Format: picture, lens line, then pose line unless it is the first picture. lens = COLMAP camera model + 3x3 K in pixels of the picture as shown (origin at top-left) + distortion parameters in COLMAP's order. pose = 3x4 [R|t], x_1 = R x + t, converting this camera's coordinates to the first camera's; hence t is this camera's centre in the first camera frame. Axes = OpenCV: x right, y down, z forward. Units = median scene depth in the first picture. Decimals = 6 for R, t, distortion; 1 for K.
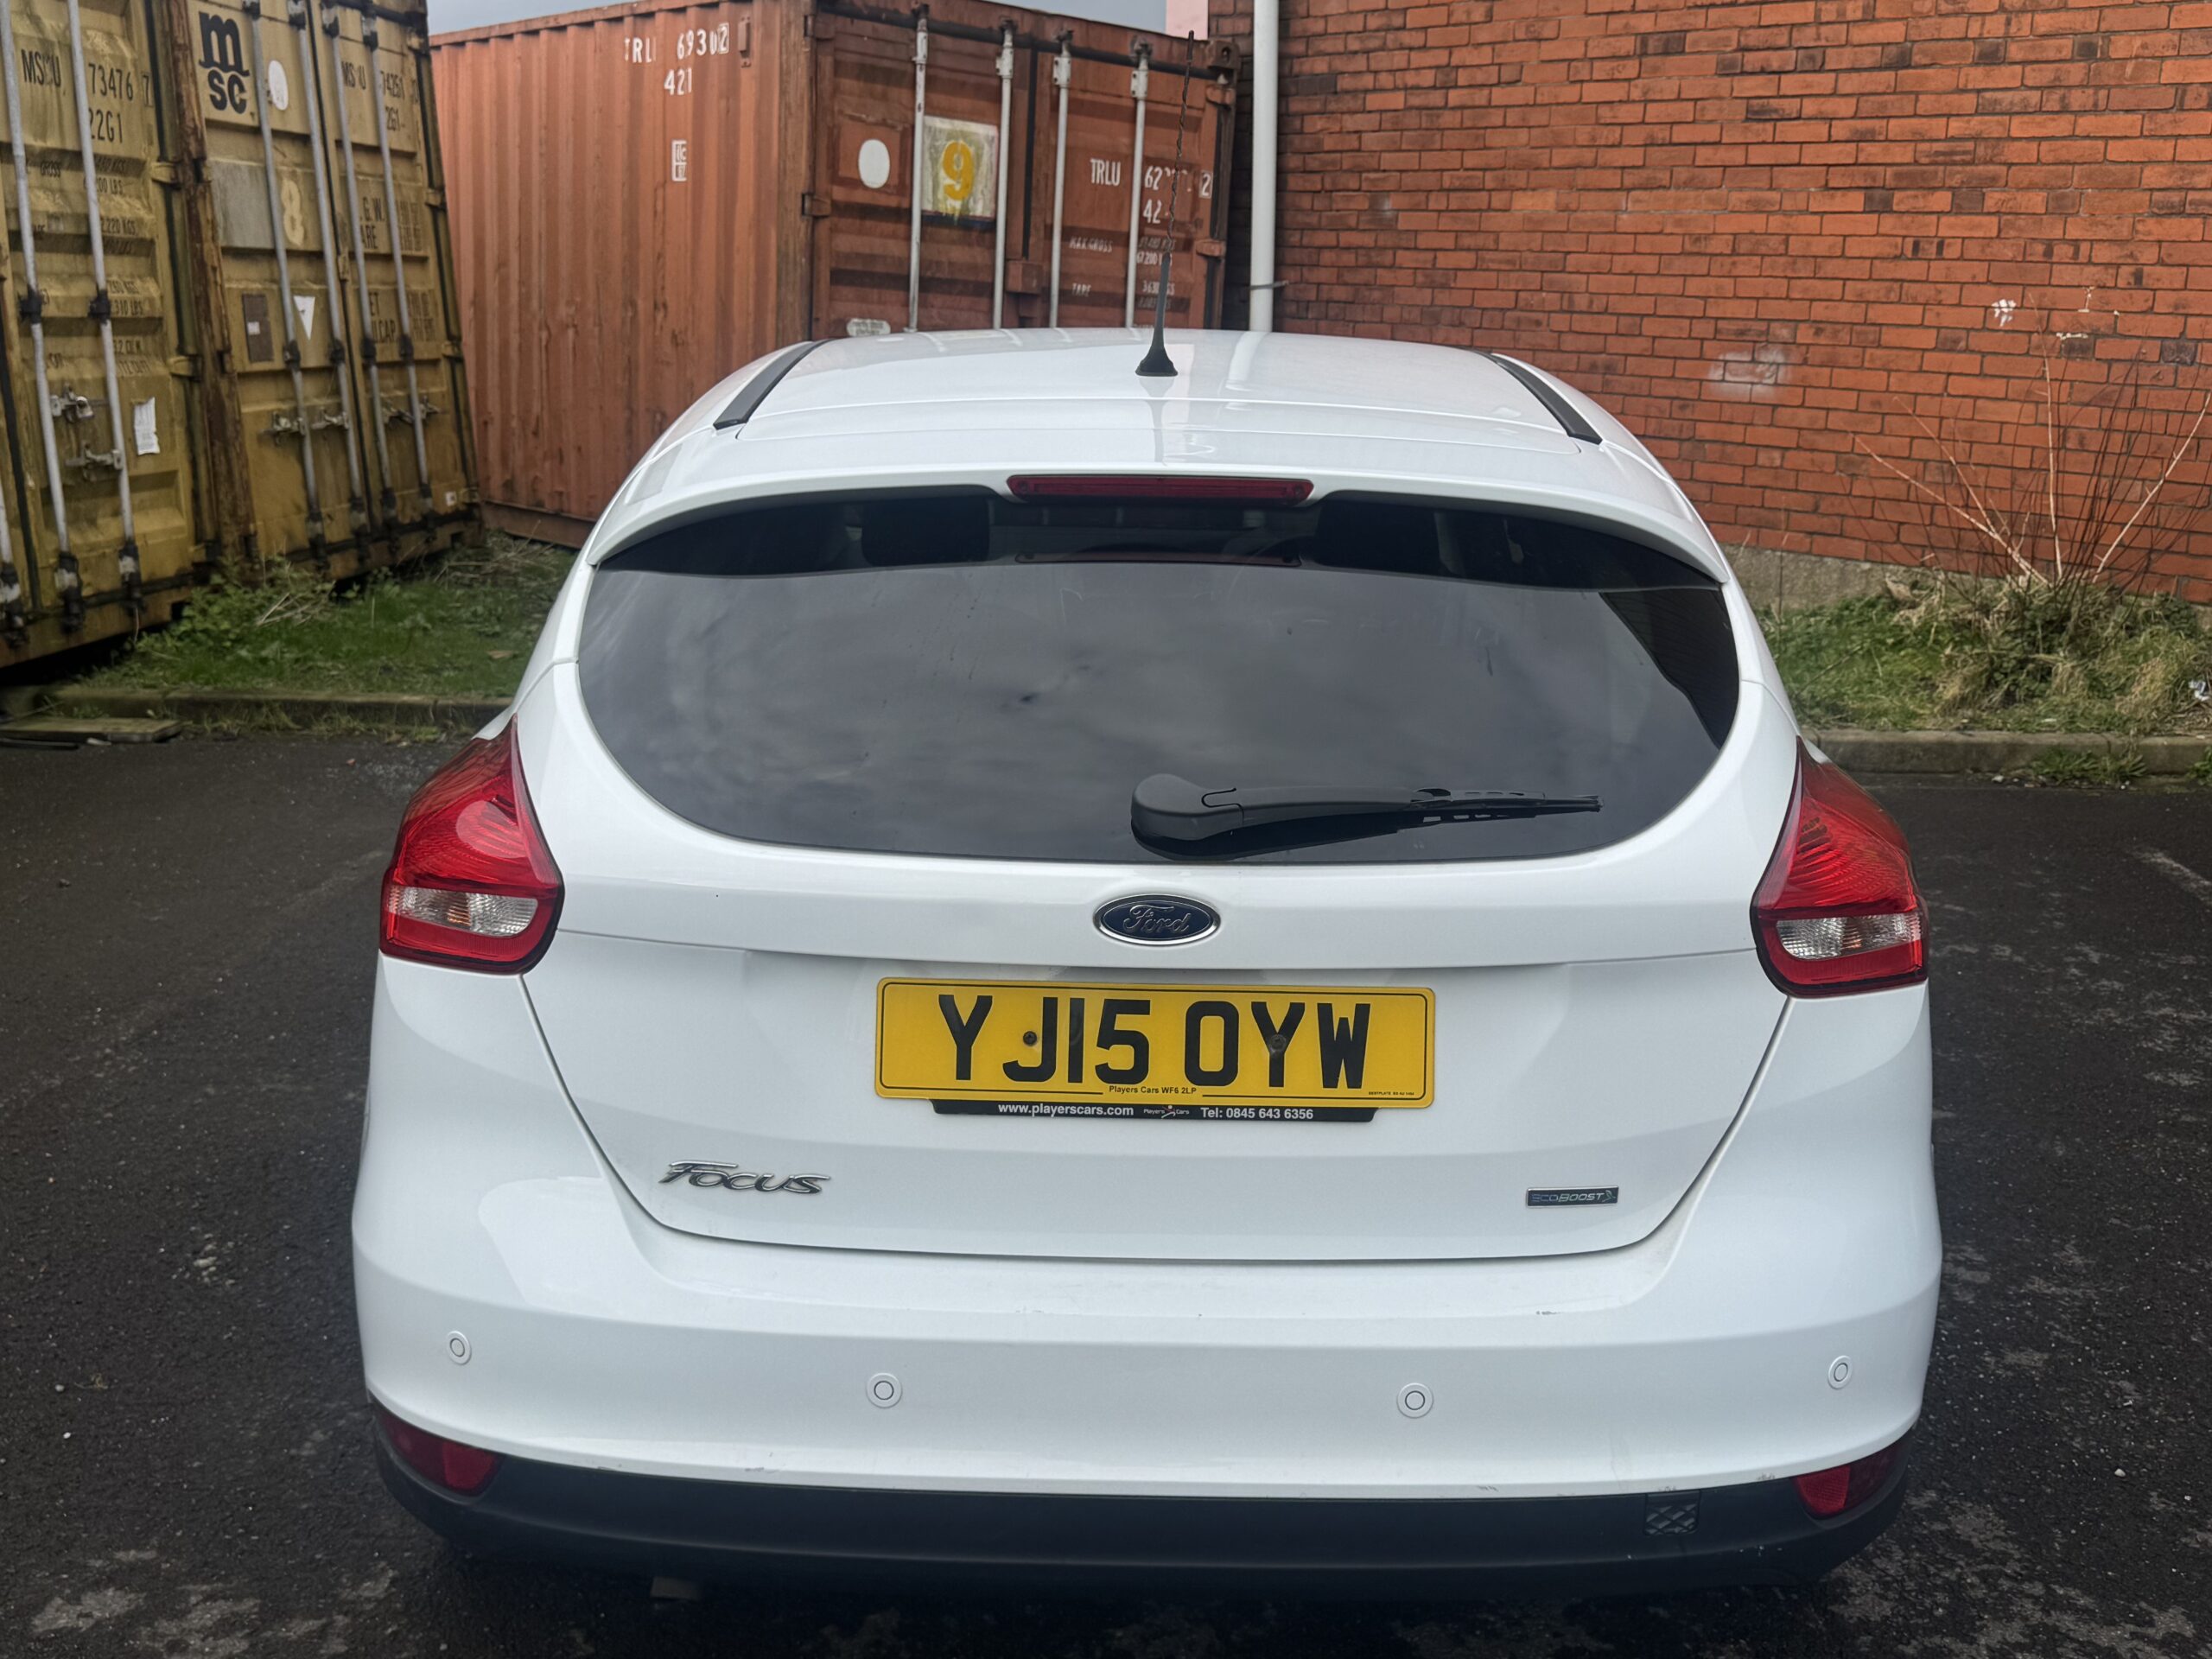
lens RADIAL K [[2210.8, 0, 1106.0], [0, 2210.8, 829.5], [0, 0, 1]] dist [0.192529, -0.390134]
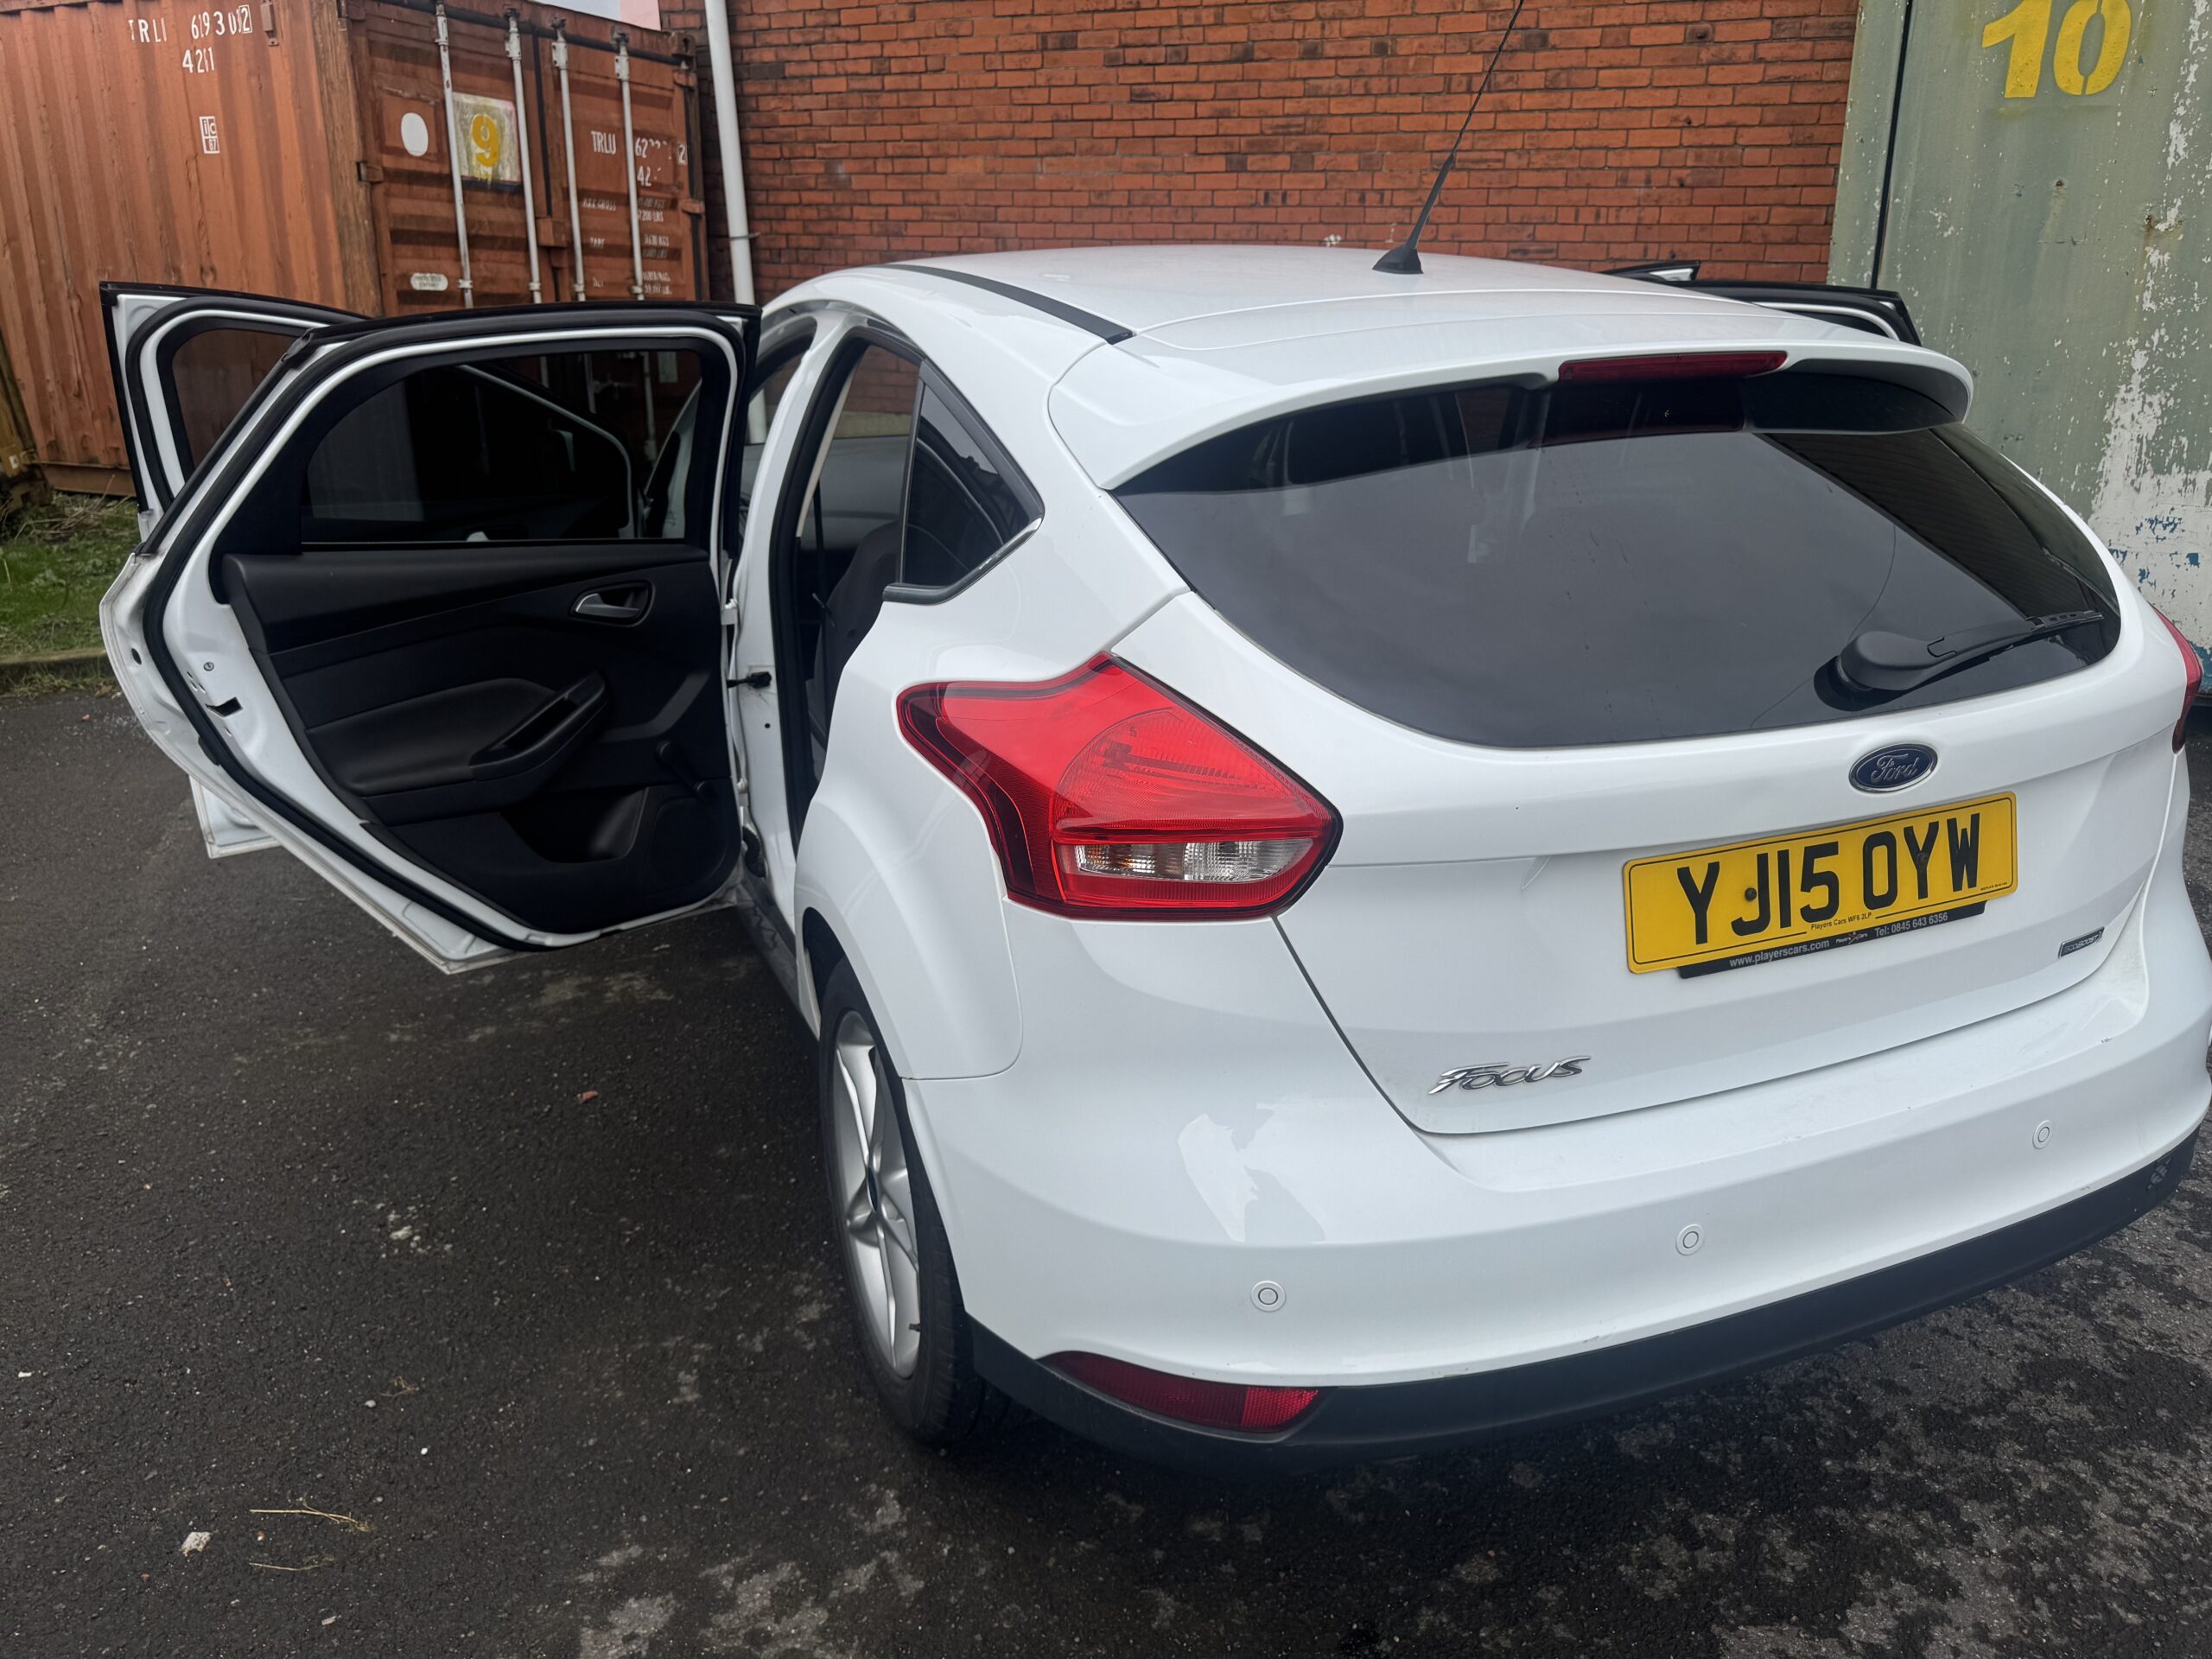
lens RADIAL K [[1591.8, 0, 1106.0], [0, 1591.8, 829.5], [0, 0, 1]] dist [0.010819, -0.005223]
pose [[0.920398, -0.158404, 0.357458, -0.149743], [0.117299, 0.984011, 0.134029, -0.019178], [-0.372974, -0.081430, 0.924262, 0.104550]]
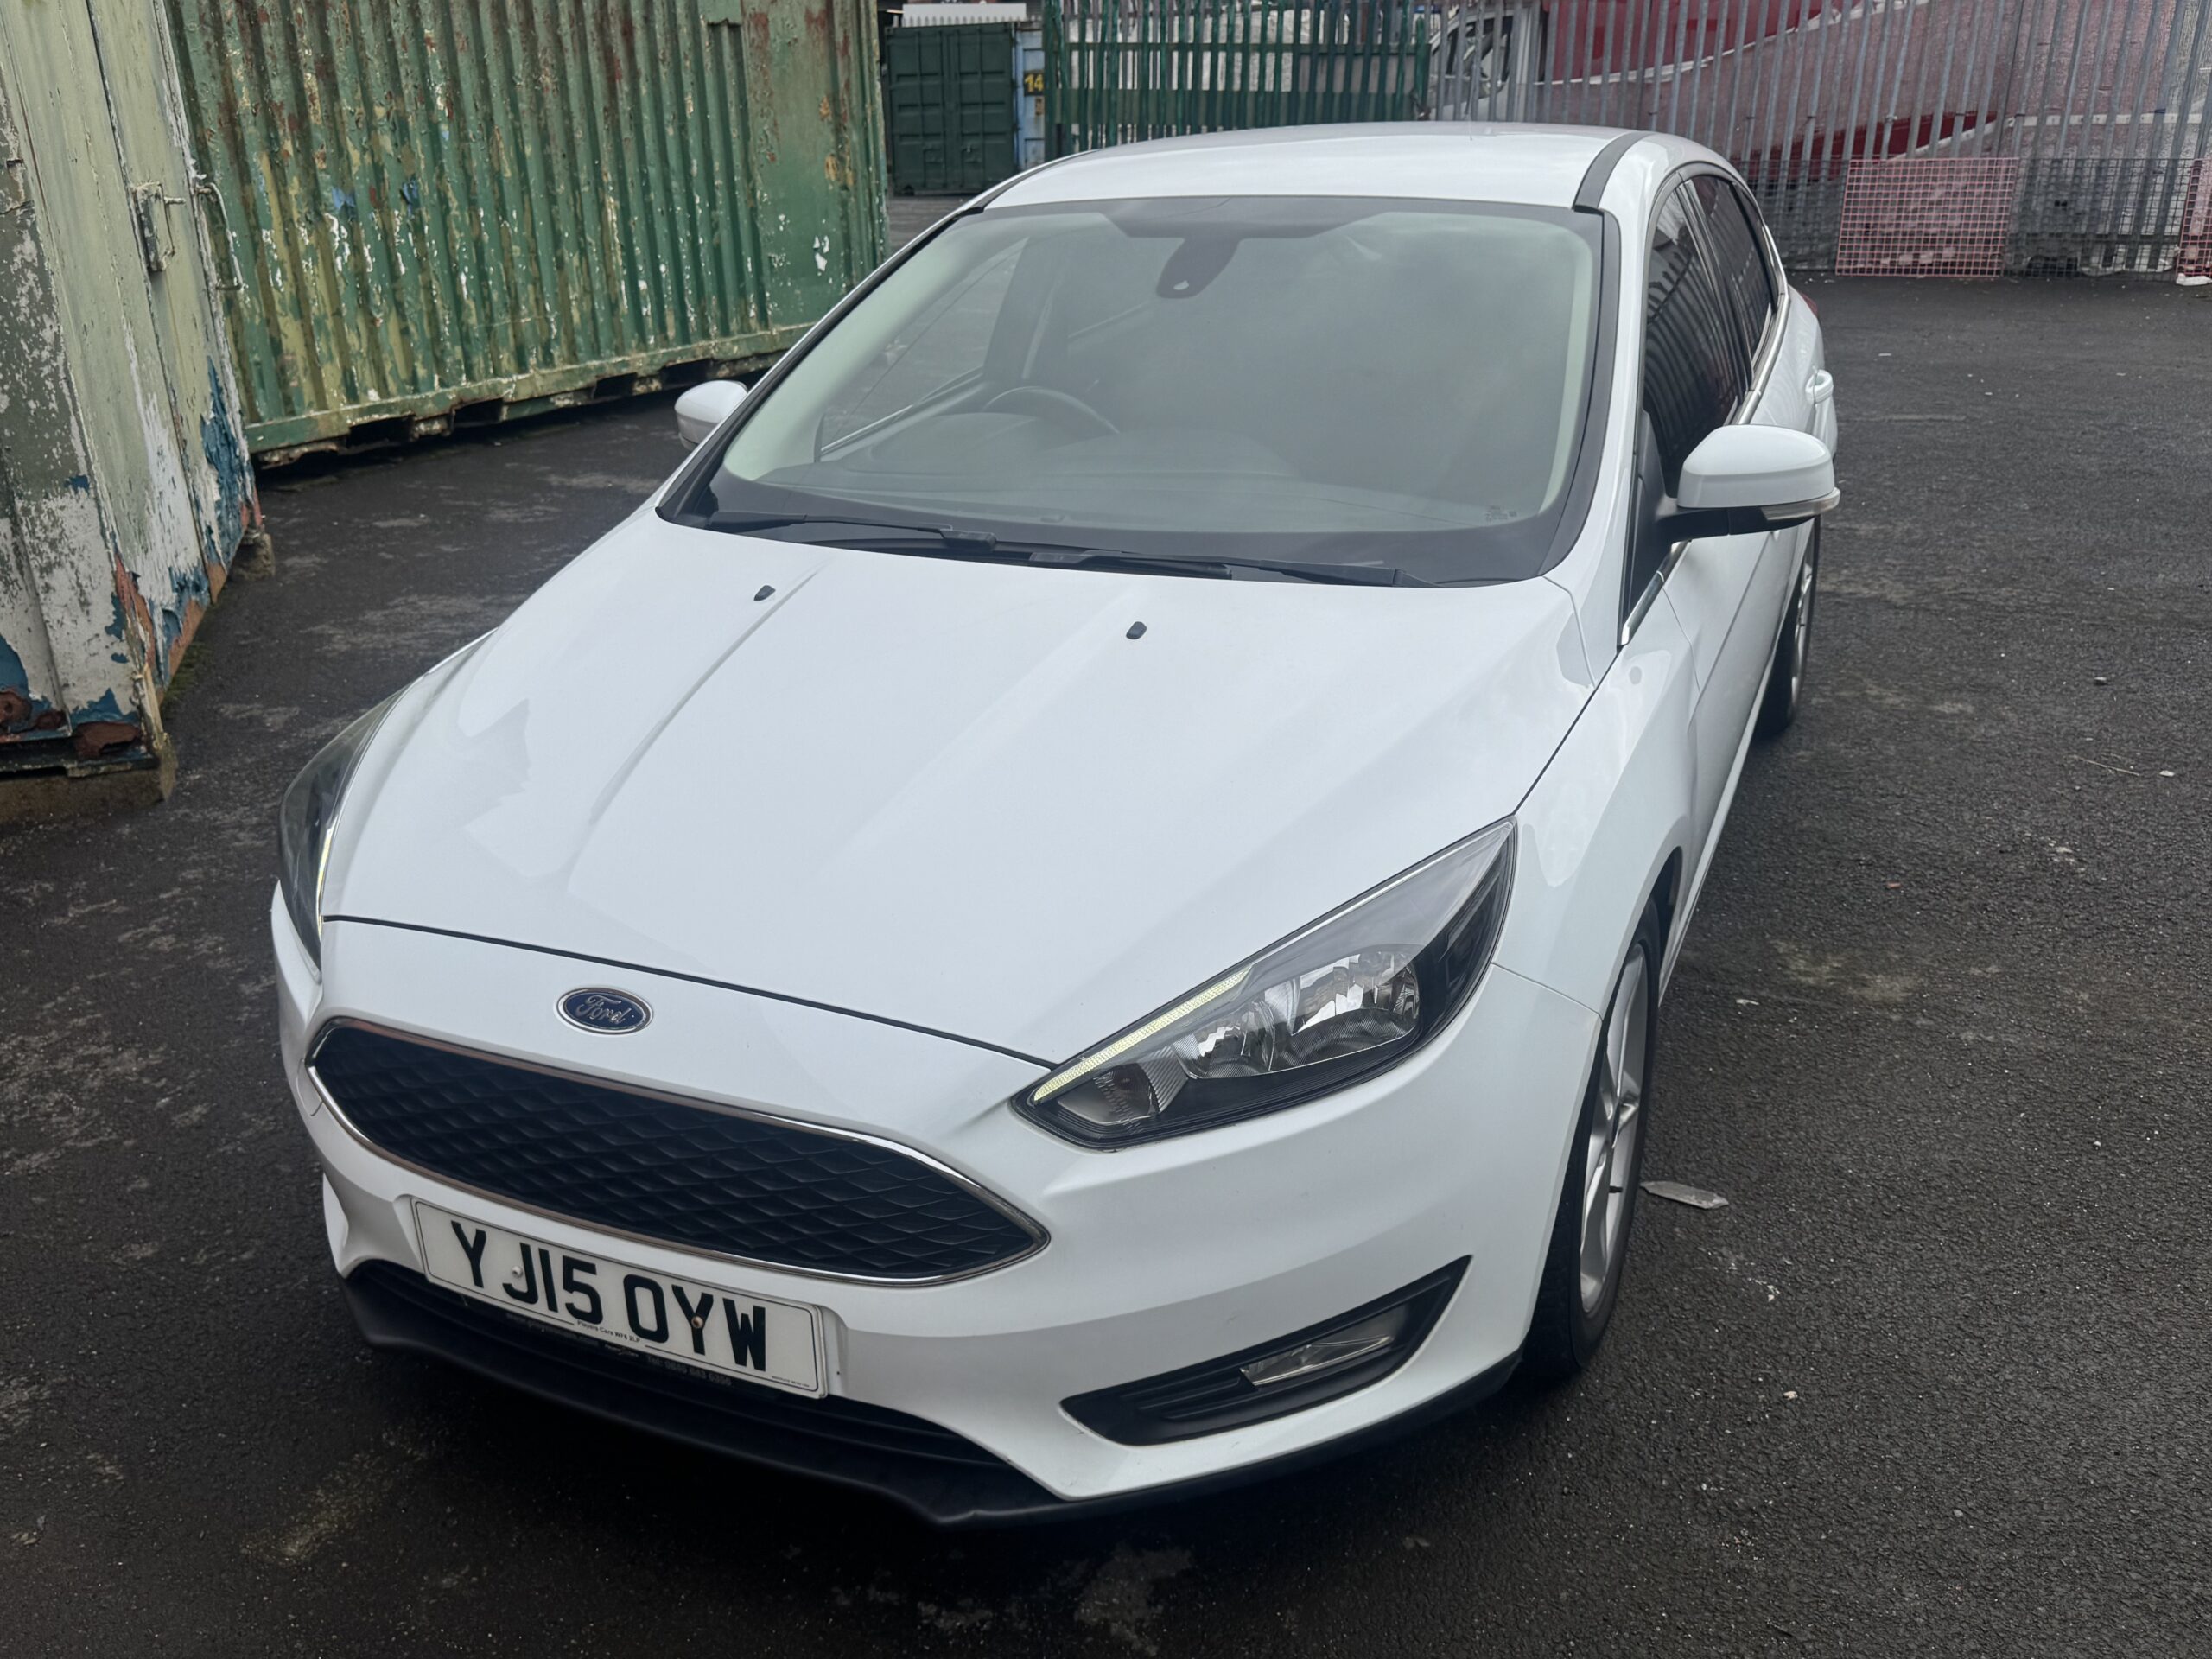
lens RADIAL K [[1839.2, 0, 1106.0], [0, 1839.2, 829.5], [0, 0, 1]] dist [0.018675, -0.009646]
pose [[-0.915966, -0.142148, 0.375234, -0.127905], [0.110338, 0.809870, 0.576139, -0.229708], [-0.385788, 0.569126, -0.726129, 0.903214]]
